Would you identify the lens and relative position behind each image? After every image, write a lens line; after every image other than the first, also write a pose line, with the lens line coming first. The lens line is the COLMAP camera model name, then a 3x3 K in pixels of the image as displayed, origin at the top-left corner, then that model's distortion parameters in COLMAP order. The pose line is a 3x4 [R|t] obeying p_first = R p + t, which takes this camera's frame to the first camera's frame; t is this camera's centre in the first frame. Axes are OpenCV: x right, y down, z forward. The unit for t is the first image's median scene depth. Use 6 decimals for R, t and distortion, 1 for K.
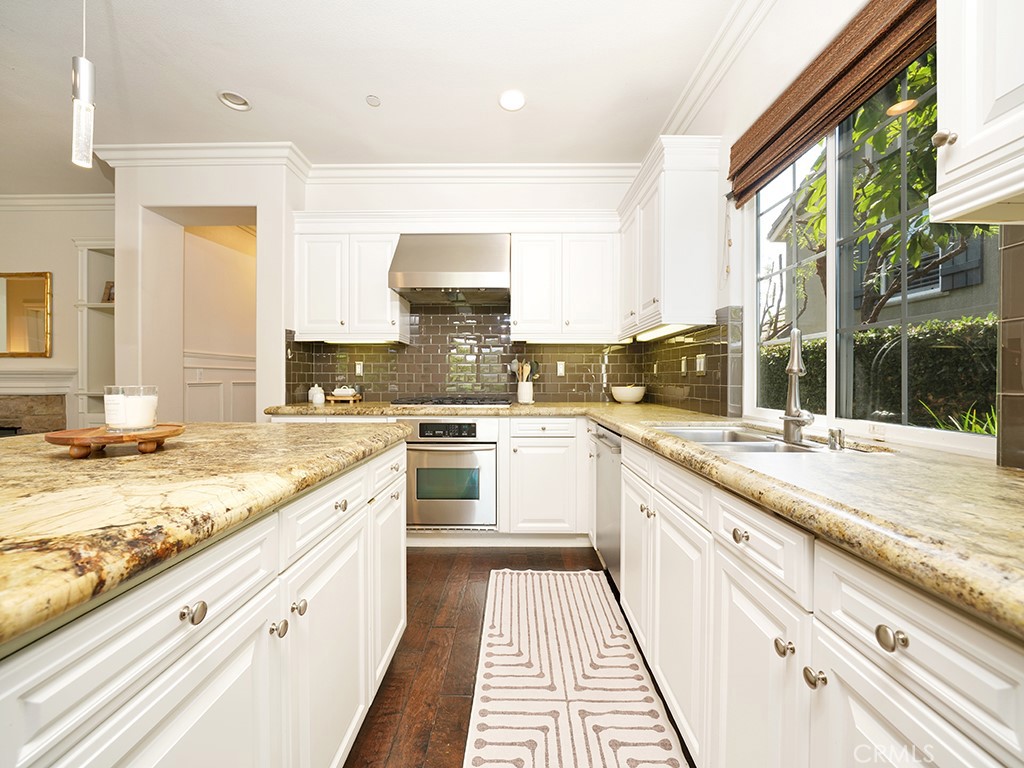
lens RADIAL K [[402.2, 0, 512.0], [0, 402.2, 384.0], [0, 0, 1]] dist [-0.017913, -0.000159]
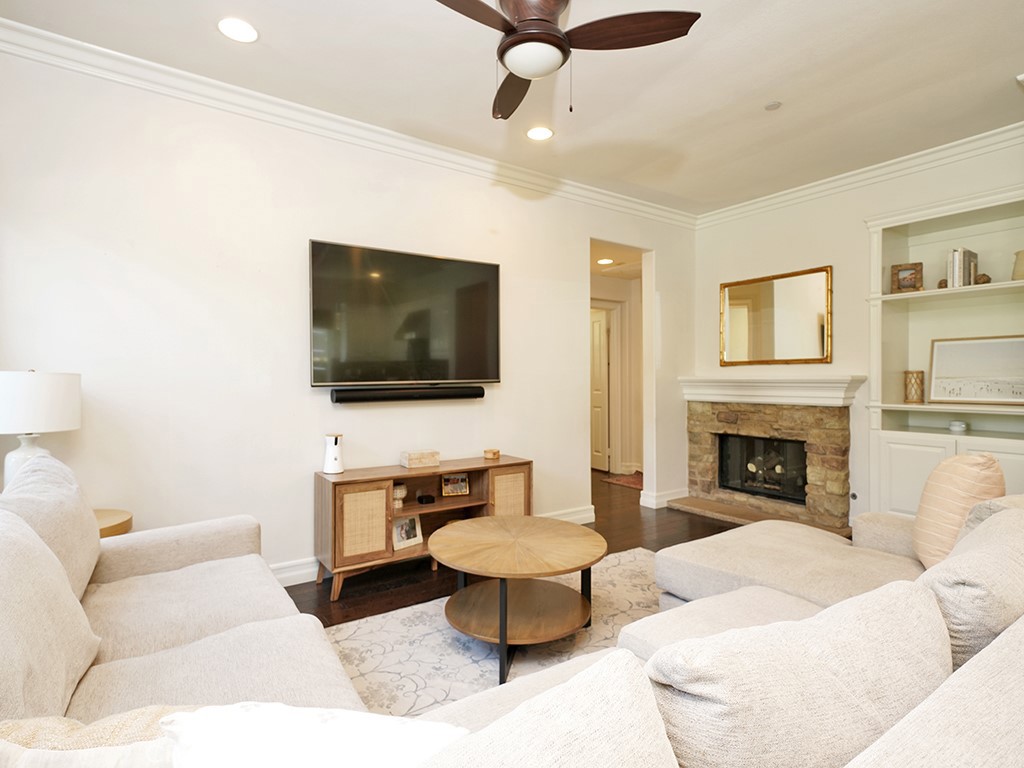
lens RADIAL K [[528.8, 0, 512.0], [0, 528.8, 384.0], [0, 0, 1]] dist [-0.000134, 0.000134]
pose [[0.590723, 0.001223, -0.806874, -0.649832], [-0.001999, 0.999998, 0.000052, -0.020057], [0.806872, 0.001582, 0.590724, -0.269011]]
